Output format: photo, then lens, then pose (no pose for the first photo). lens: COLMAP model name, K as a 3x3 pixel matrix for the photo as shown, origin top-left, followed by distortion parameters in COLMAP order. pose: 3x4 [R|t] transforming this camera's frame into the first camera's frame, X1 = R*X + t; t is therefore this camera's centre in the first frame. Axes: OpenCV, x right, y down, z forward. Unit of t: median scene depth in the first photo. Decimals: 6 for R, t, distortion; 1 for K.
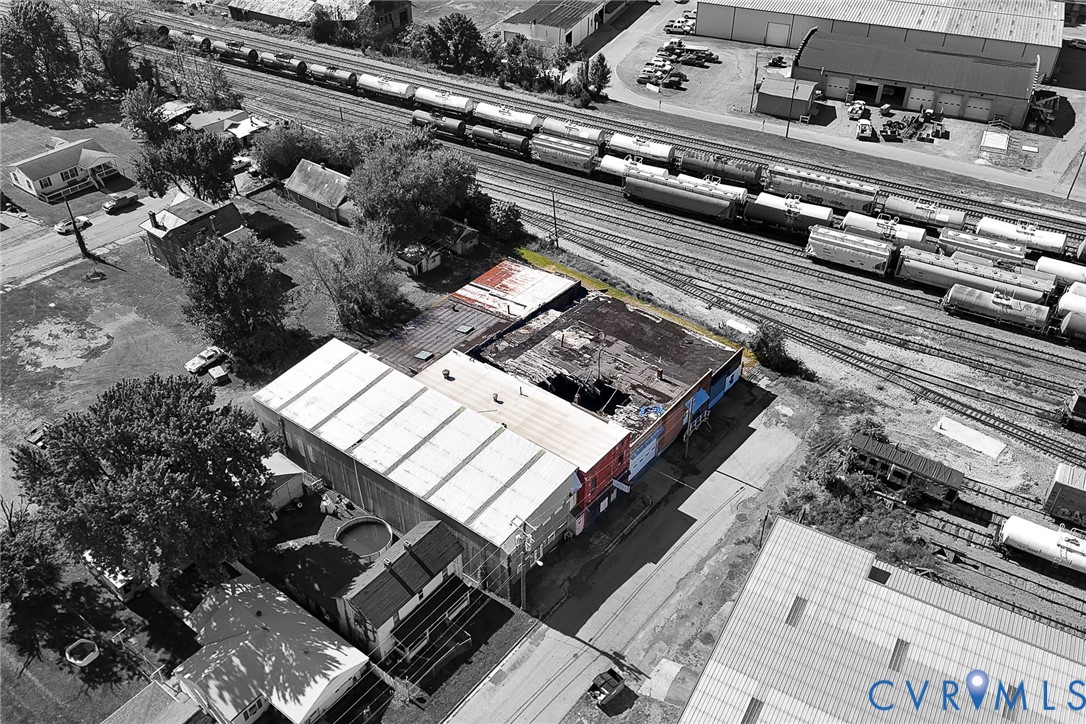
lens RADIAL K [[945.1, 0, 543.0], [0, 945.1, 362.0], [0, 0, 1]] dist [0.097036, -0.118752]
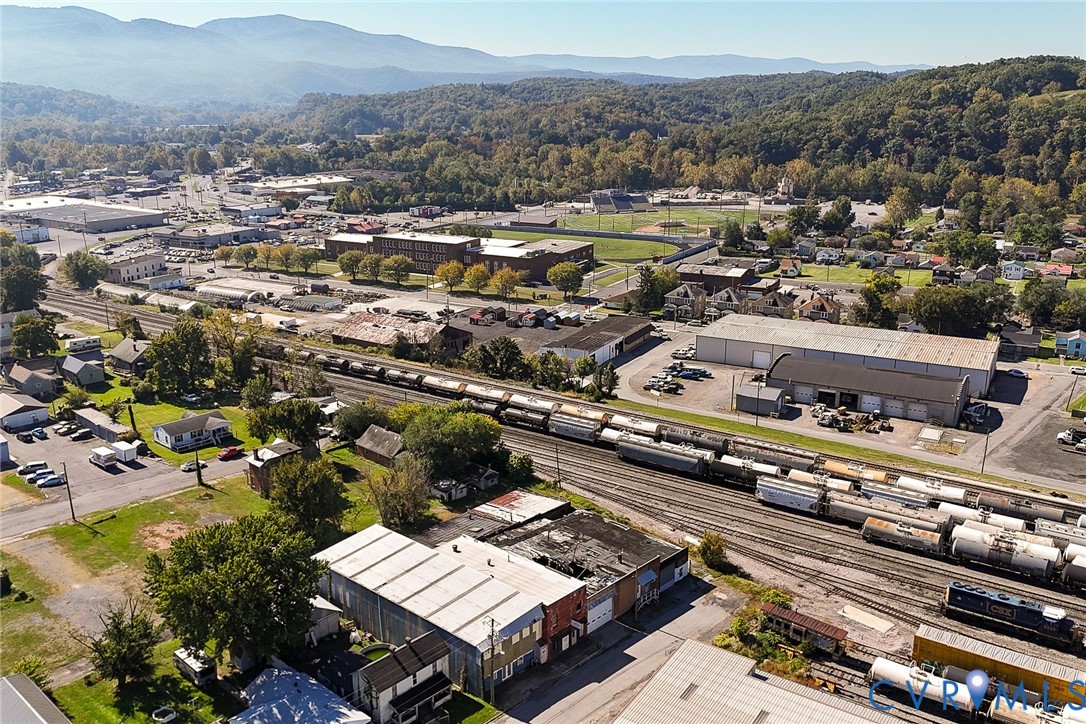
lens RADIAL K [[945.1, 0, 543.0], [0, 945.1, 362.0], [0, 0, 1]] dist [0.097036, -0.118752]
pose [[0.996734, 0.017673, -0.078791, 0.089823], [-0.045430, 0.929410, -0.366242, 0.187573], [0.066757, 0.368626, 0.927178, -0.240081]]
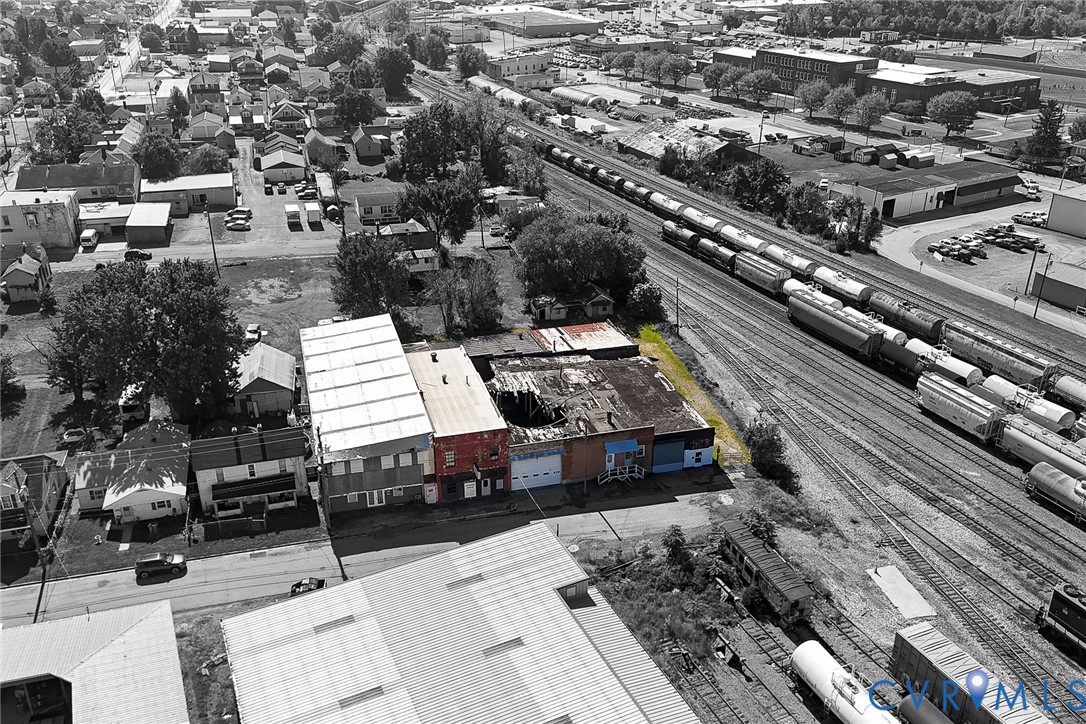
lens RADIAL K [[945.1, 0, 543.0], [0, 945.1, 362.0], [0, 0, 1]] dist [0.097036, -0.118752]
pose [[0.811029, 0.244814, -0.531317, 0.448972], [-0.356651, 0.926837, -0.117355, 0.078041], [0.463714, 0.284673, 0.839006, 0.086776]]
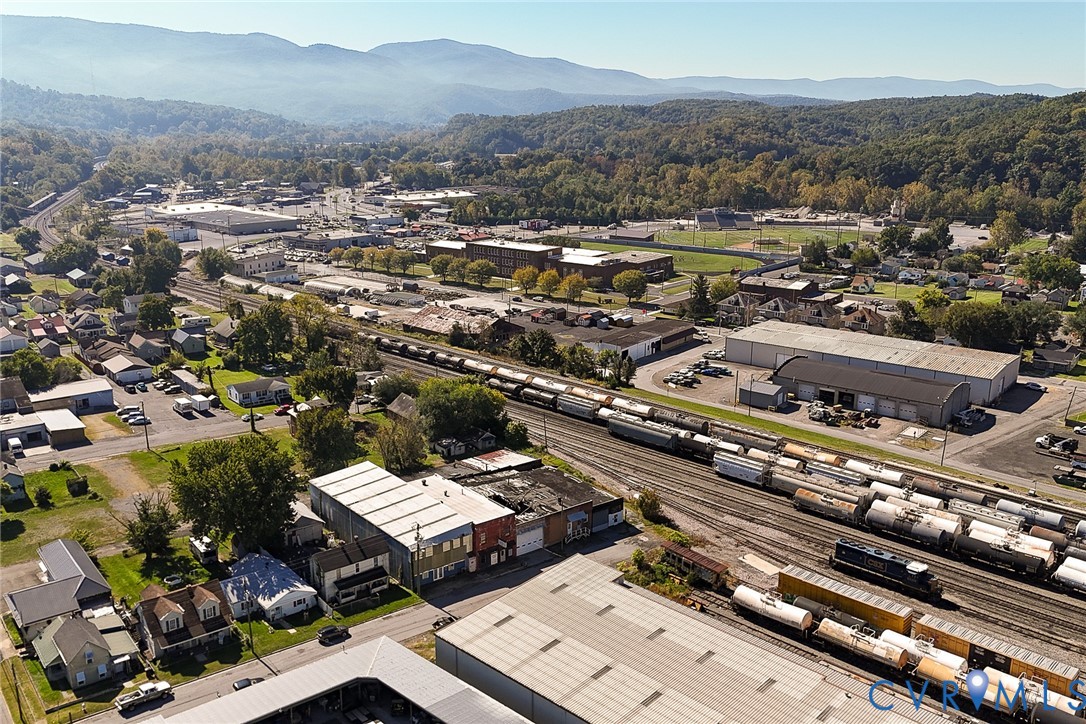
lens RADIAL K [[943.7, 0, 543.0], [0, 943.7, 362.0], [0, 0, 1]] dist [0.145261, -0.314037]
pose [[0.971673, 0.063766, -0.227565, 0.333487], [-0.147117, 0.916793, -0.371278, 0.293241], [0.184955, 0.394239, 0.900204, -0.368588]]
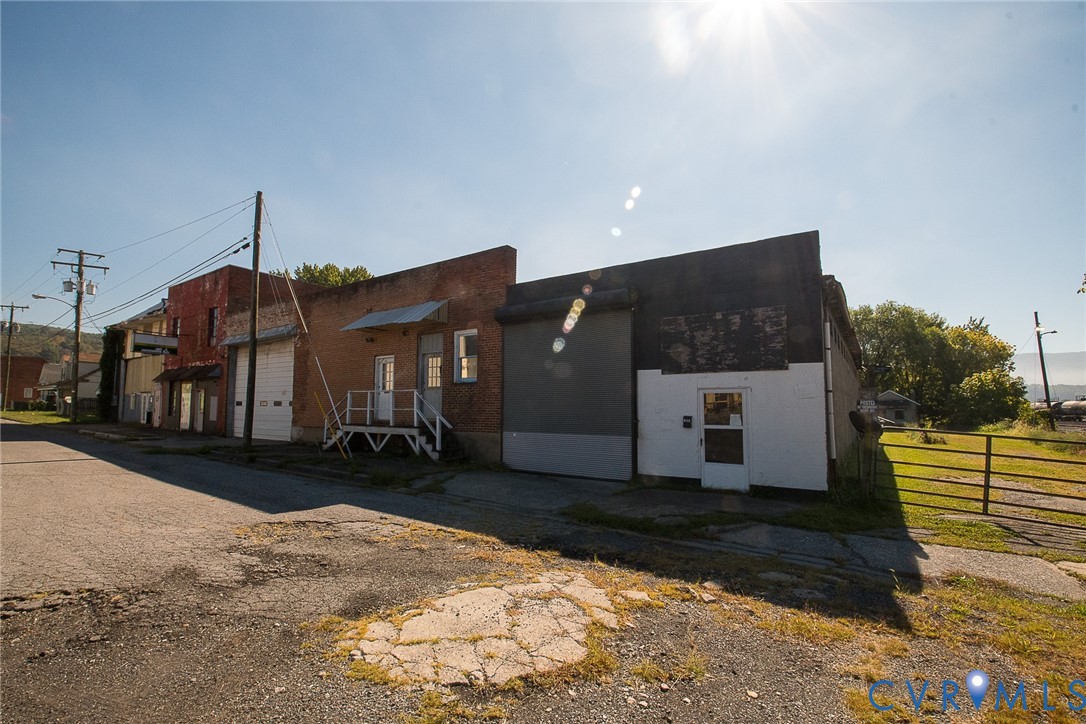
lens RADIAL K [[485.2, 0, 543.0], [0, 485.2, 362.0], [0, 0, 1]] dist [-0.000540, -0.000122]
pose [[0.066715, -0.112086, -0.991456, 0.228338], [-0.618690, 0.774933, -0.129239, 0.031972], [0.782798, 0.622026, -0.017647, 0.787599]]
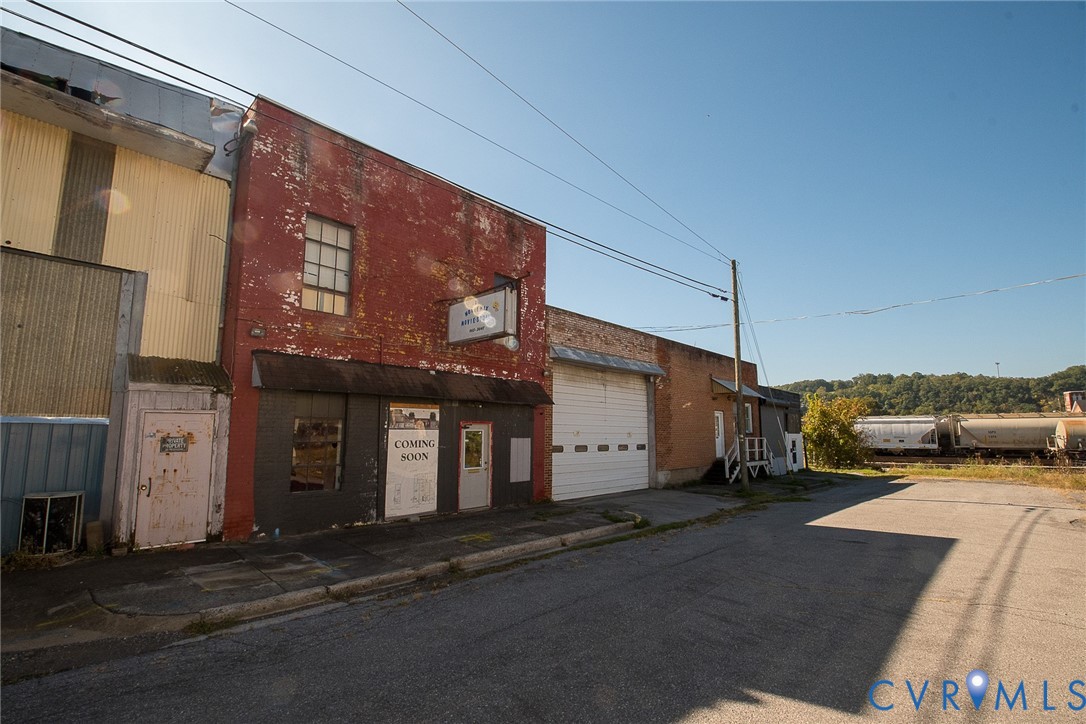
lens RADIAL K [[485.2, 0, 543.0], [0, 485.2, 362.0], [0, 0, 1]] dist [-0.000540, -0.000122]
pose [[0.996692, -0.004333, -0.081154, 0.070812], [-0.054880, 0.700627, -0.711414, 0.143377], [0.059941, 0.713514, 0.698072, 0.630931]]
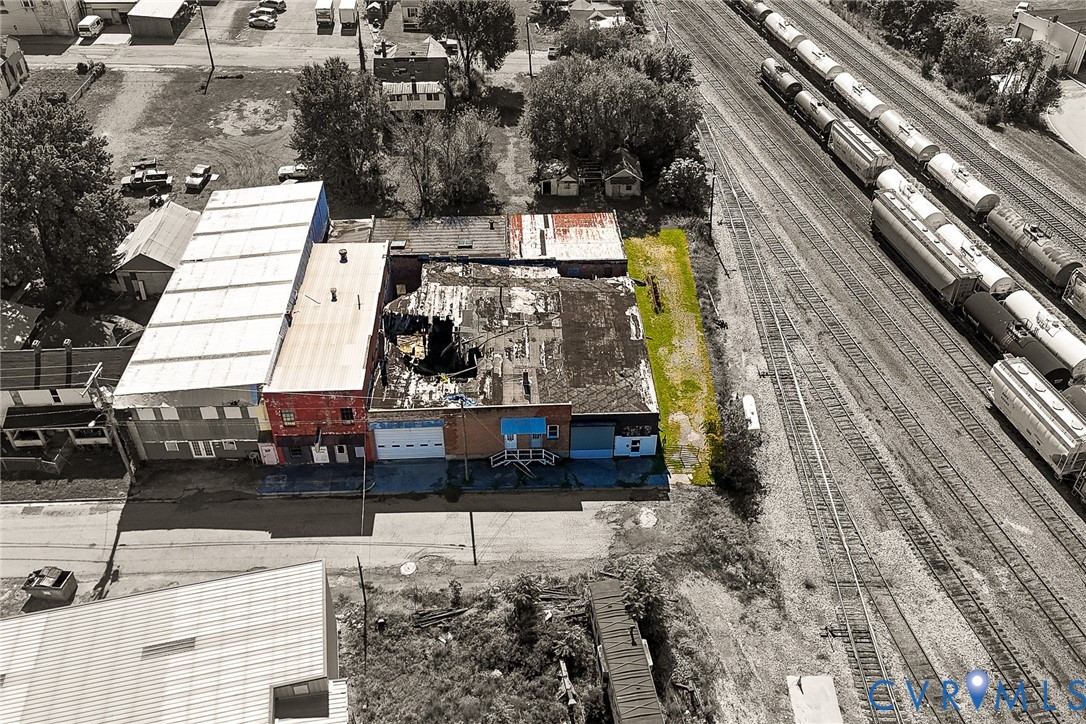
lens RADIAL K [[945.1, 0, 543.0], [0, 945.1, 362.0], [0, 0, 1]] dist [0.097036, -0.118752]
pose [[0.657486, 0.464725, -0.593078, 0.441668], [-0.460352, 0.870900, 0.172075, -0.102754], [0.596479, 0.159888, 0.786542, 0.318714]]
